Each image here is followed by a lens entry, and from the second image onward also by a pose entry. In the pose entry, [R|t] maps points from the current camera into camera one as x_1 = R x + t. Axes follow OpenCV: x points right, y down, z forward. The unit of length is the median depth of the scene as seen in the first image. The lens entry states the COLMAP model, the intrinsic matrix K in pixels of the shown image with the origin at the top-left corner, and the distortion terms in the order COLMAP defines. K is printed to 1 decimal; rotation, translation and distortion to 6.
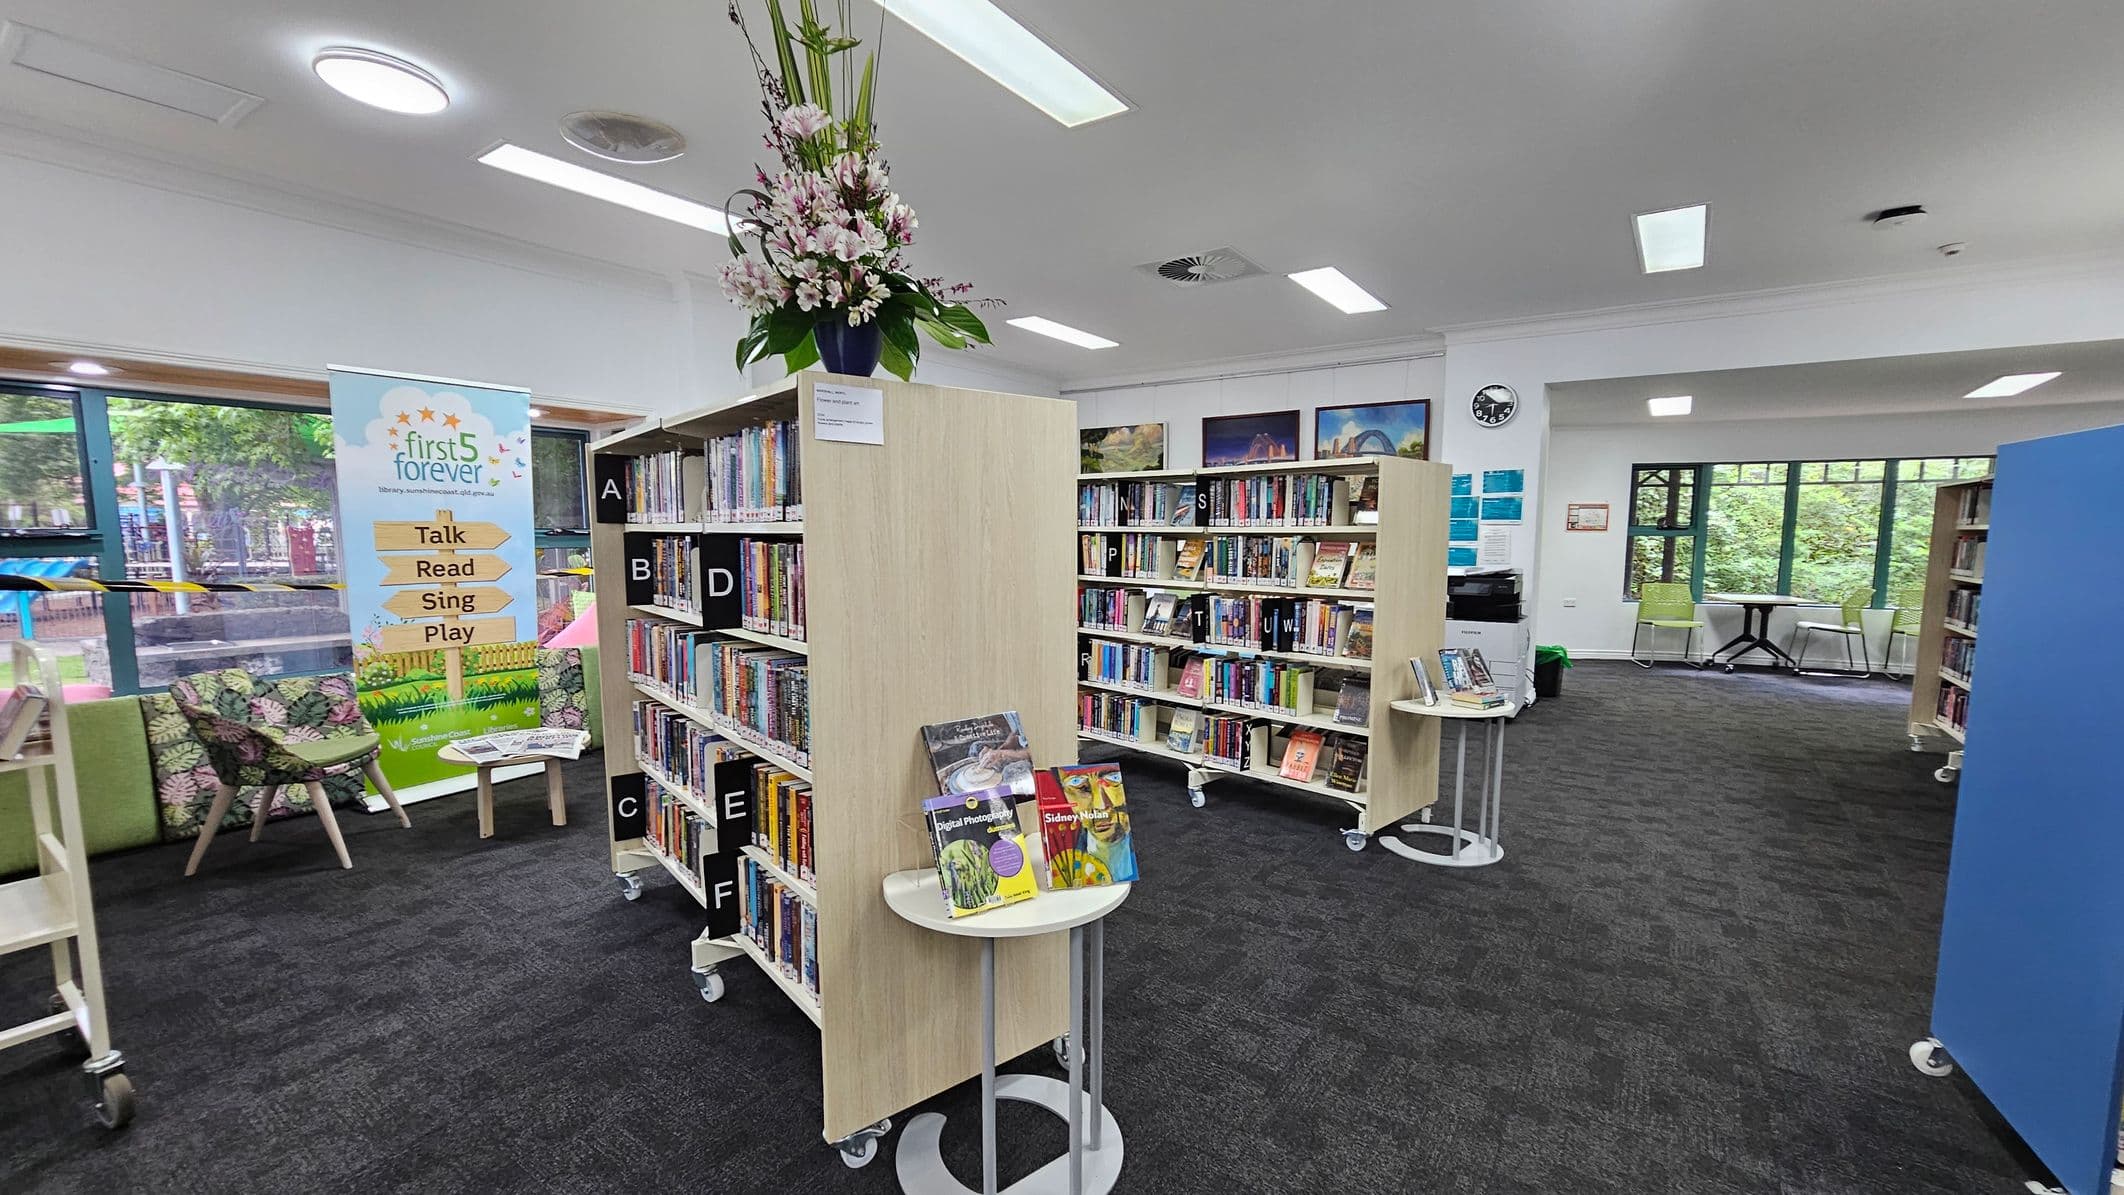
lens RADIAL K [[873.4, 0, 1062.7], [0, 873.4, 623.7], [0, 0, 1]] dist [-0.001454, 0.000294]
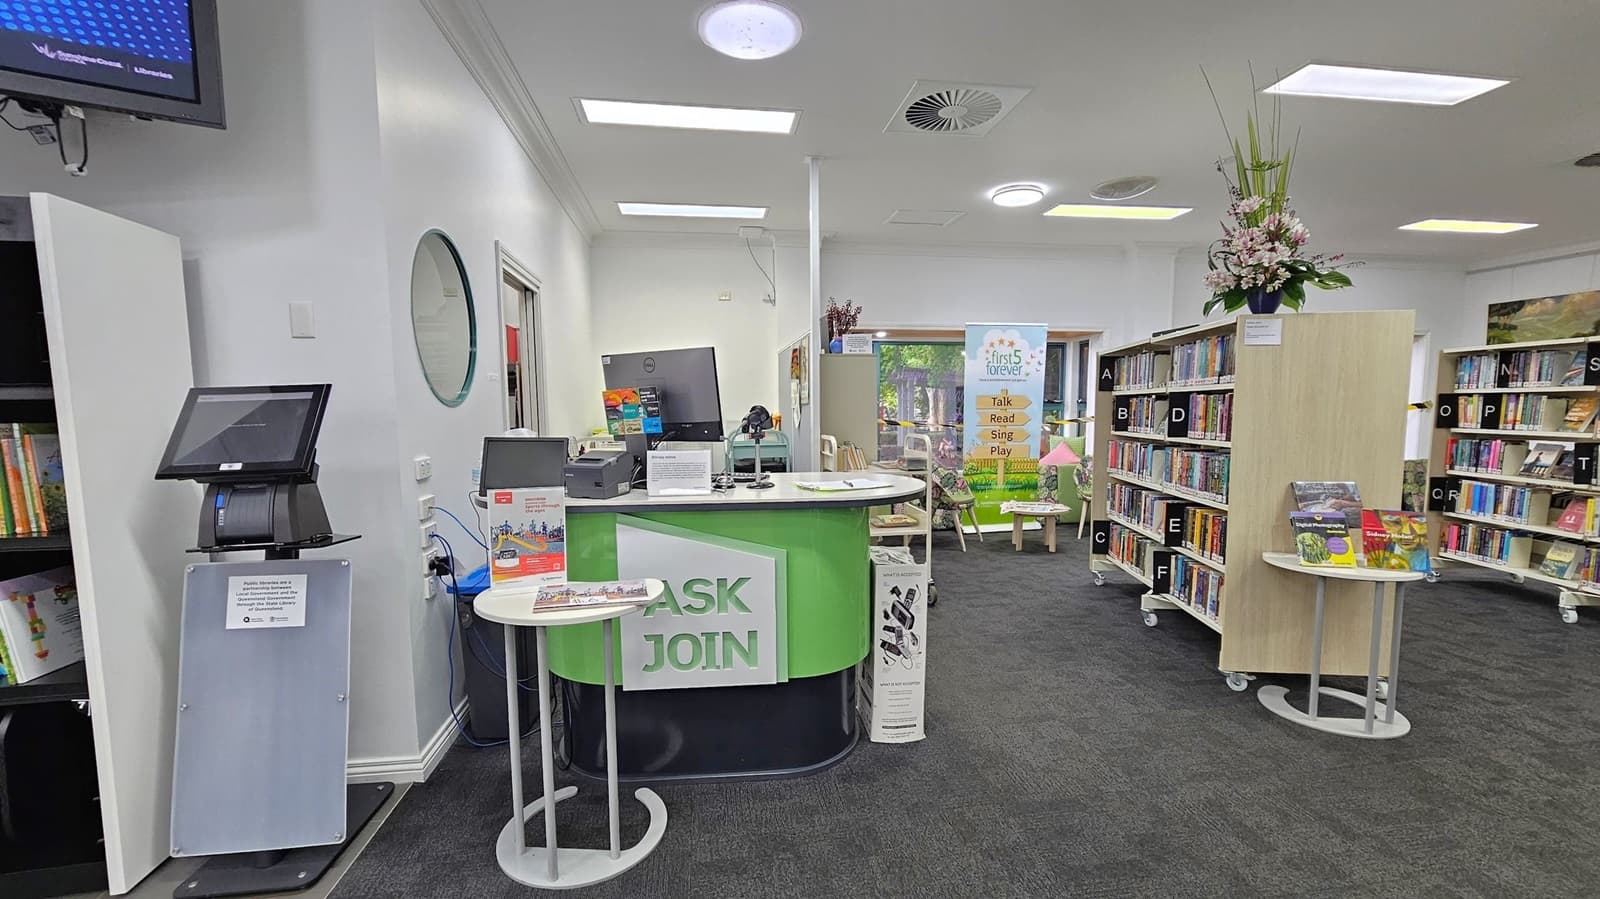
lens RADIAL K [[657.1, 0, 795.8], [0, 657.1, 471.2], [0, 0, 1]] dist [-0.003935, -0.000578]
pose [[0.686464, 0.062838, -0.724443, 0.088948], [-0.070293, 0.997328, 0.019900, 0.085139], [0.723758, 0.037262, 0.689047, -0.522978]]
